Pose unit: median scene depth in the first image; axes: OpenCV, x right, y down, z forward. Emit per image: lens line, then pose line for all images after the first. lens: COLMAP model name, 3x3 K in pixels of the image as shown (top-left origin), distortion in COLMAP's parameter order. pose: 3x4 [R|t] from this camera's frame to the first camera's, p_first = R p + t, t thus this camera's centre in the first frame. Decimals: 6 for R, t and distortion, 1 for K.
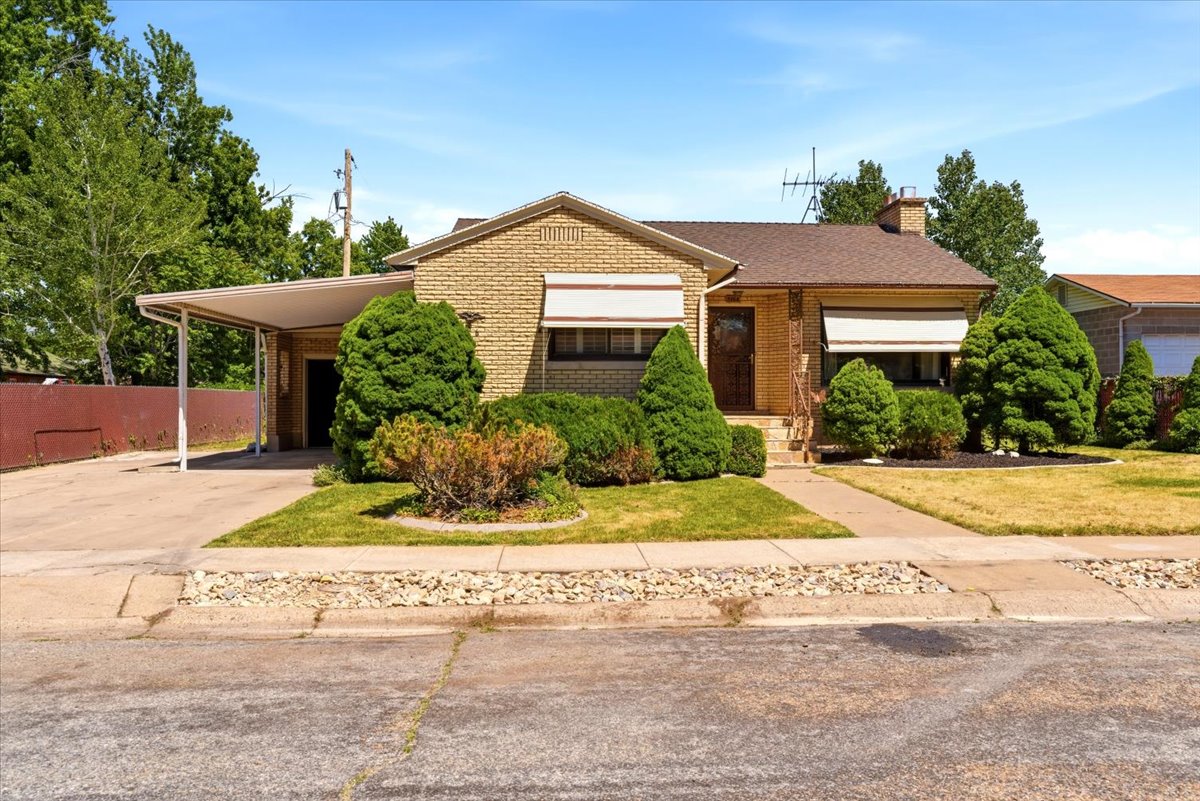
lens RADIAL K [[928.9, 0, 600.0], [0, 928.9, 400.5], [0, 0, 1]] dist [-0.000659, 0.003800]
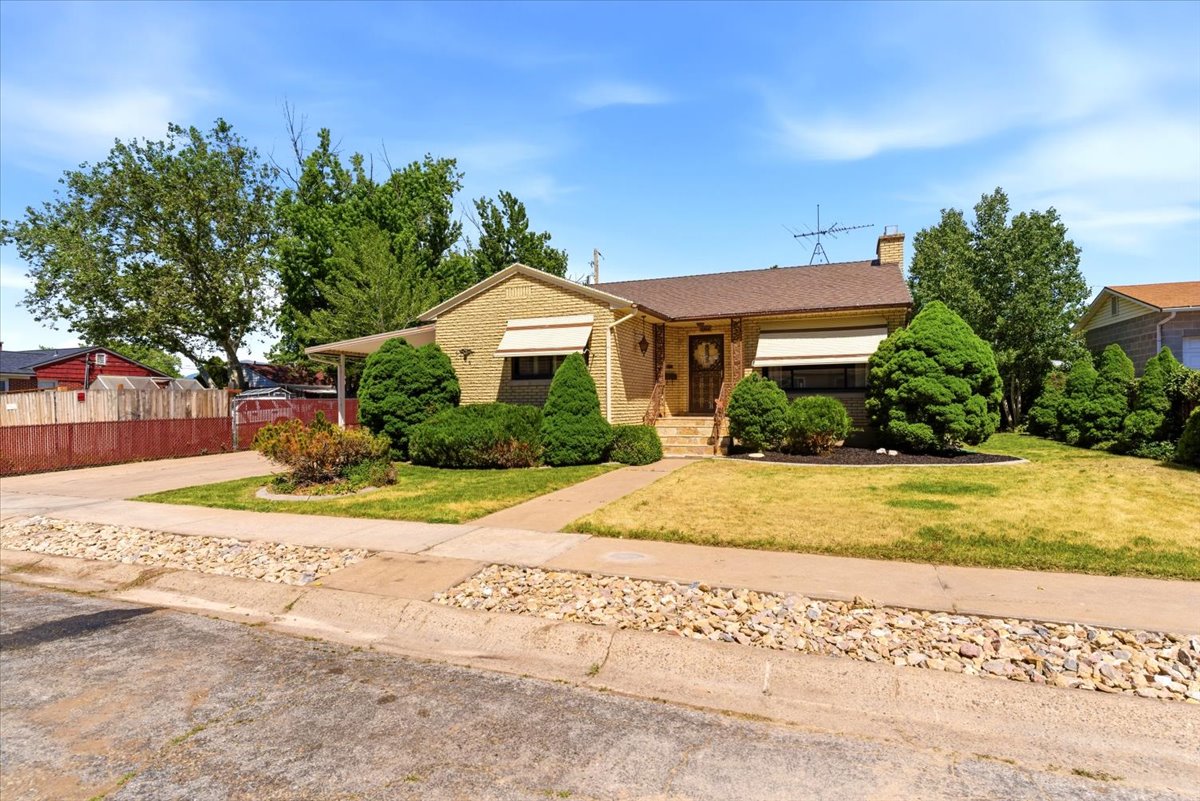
lens RADIAL K [[584.7, 0, 605.9], [0, 584.7, 403.1], [0, 0, 1]] dist [0.002590, 0.000241]
pose [[0.909700, -0.007030, -0.415207, 0.422307], [0.008139, 0.999966, 0.000901, -0.005586], [0.415187, -0.004199, 0.909726, 0.210661]]
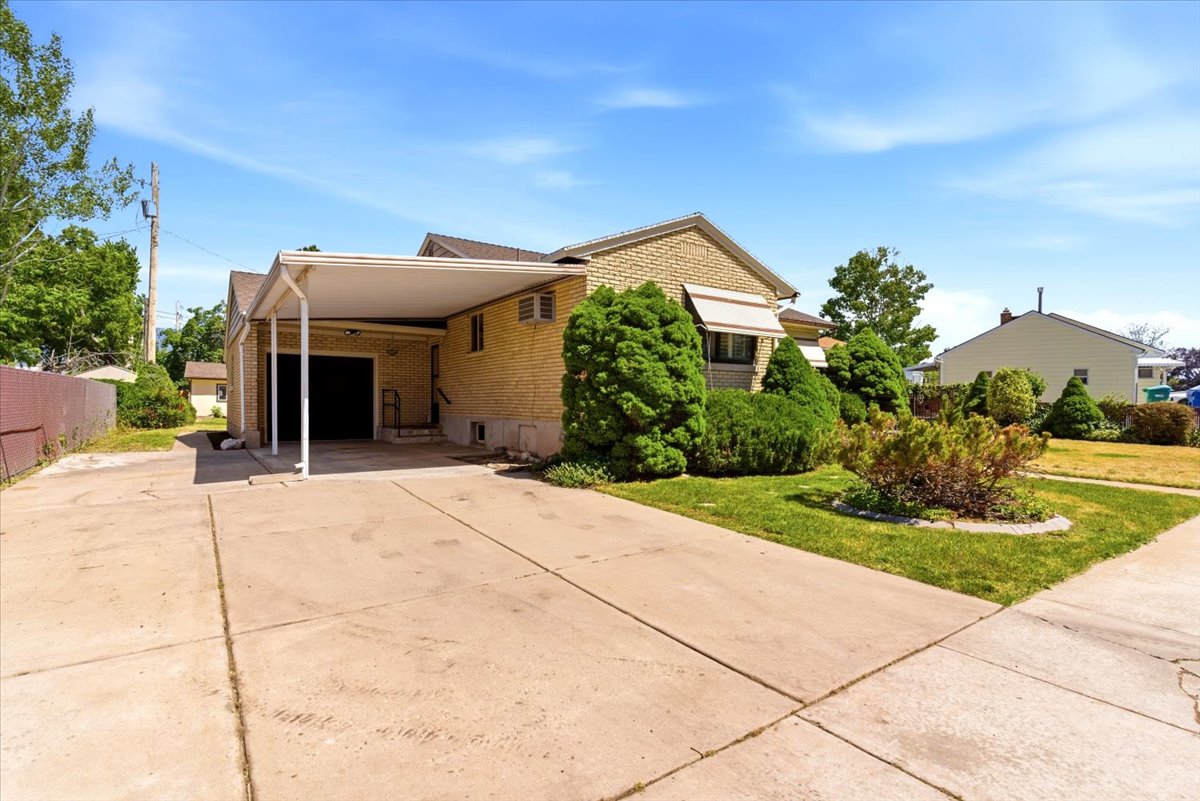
lens RADIAL K [[570.6, 0, 596.5], [0, 570.6, 419.6], [0, 0, 1]] dist [-0.000145, -0.000043]
pose [[0.853863, -0.011483, 0.520371, -0.470828], [-0.005582, 0.999497, 0.031214, 0.007115], [-0.520468, -0.029557, 0.853370, 0.421789]]
